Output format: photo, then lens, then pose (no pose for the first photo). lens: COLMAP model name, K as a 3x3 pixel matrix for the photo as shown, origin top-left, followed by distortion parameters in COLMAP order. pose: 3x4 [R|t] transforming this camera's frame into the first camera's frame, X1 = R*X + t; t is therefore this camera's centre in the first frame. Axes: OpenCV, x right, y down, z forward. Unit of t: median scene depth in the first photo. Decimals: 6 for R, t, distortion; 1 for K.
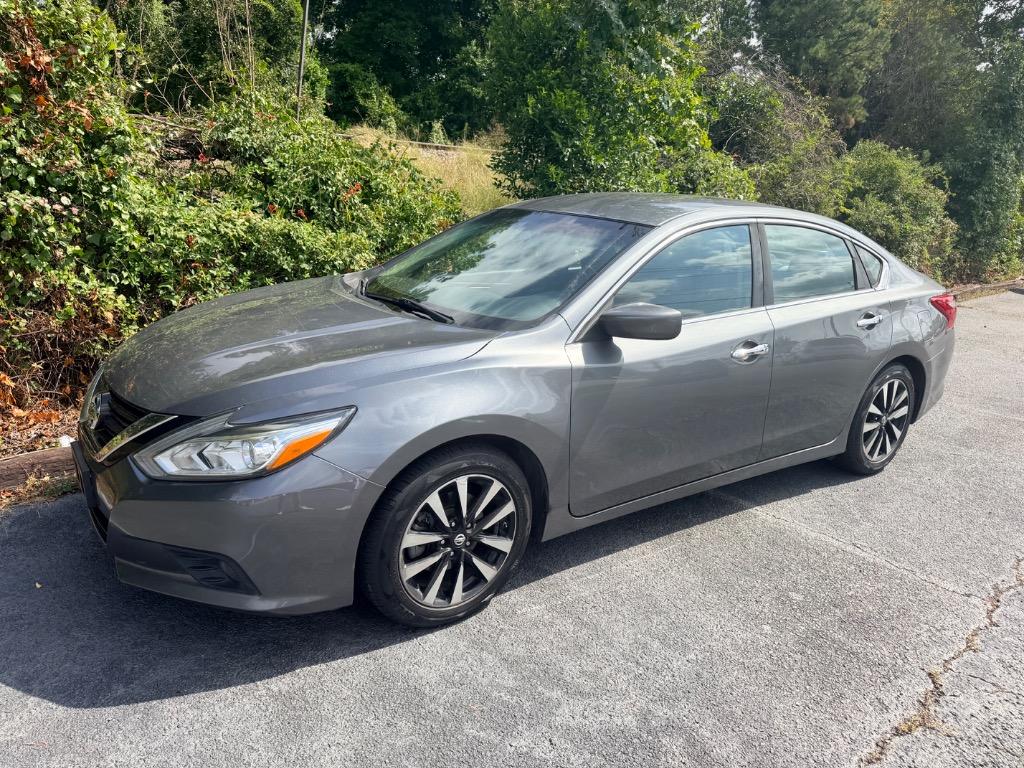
lens RADIAL K [[748.6, 0, 514.4], [0, 748.6, 384.7], [0, 0, 1]] dist [0.031905, -0.039398]
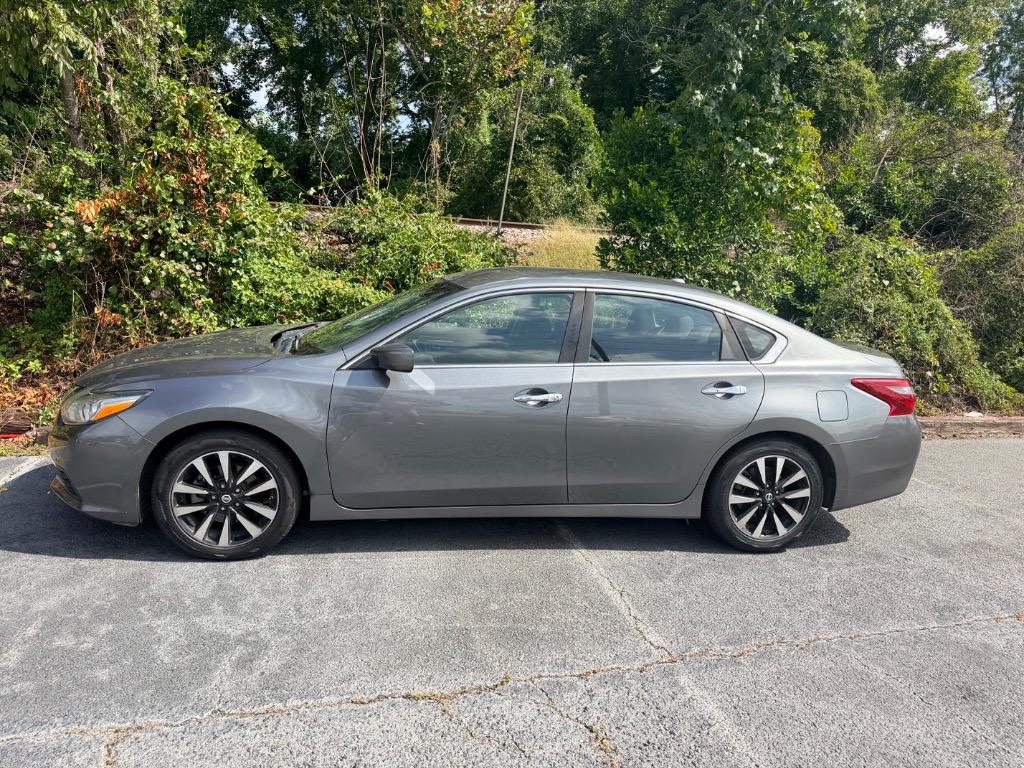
lens RADIAL K [[748.6, 0, 517.5], [0, 748.6, 383.1], [0, 0, 1]] dist [0.031905, -0.039398]
pose [[0.895957, 0.078622, -0.437127, 0.799514], [-0.129401, 0.987718, -0.087575, 0.037525], [0.424873, 0.135028, 0.895126, -0.039061]]
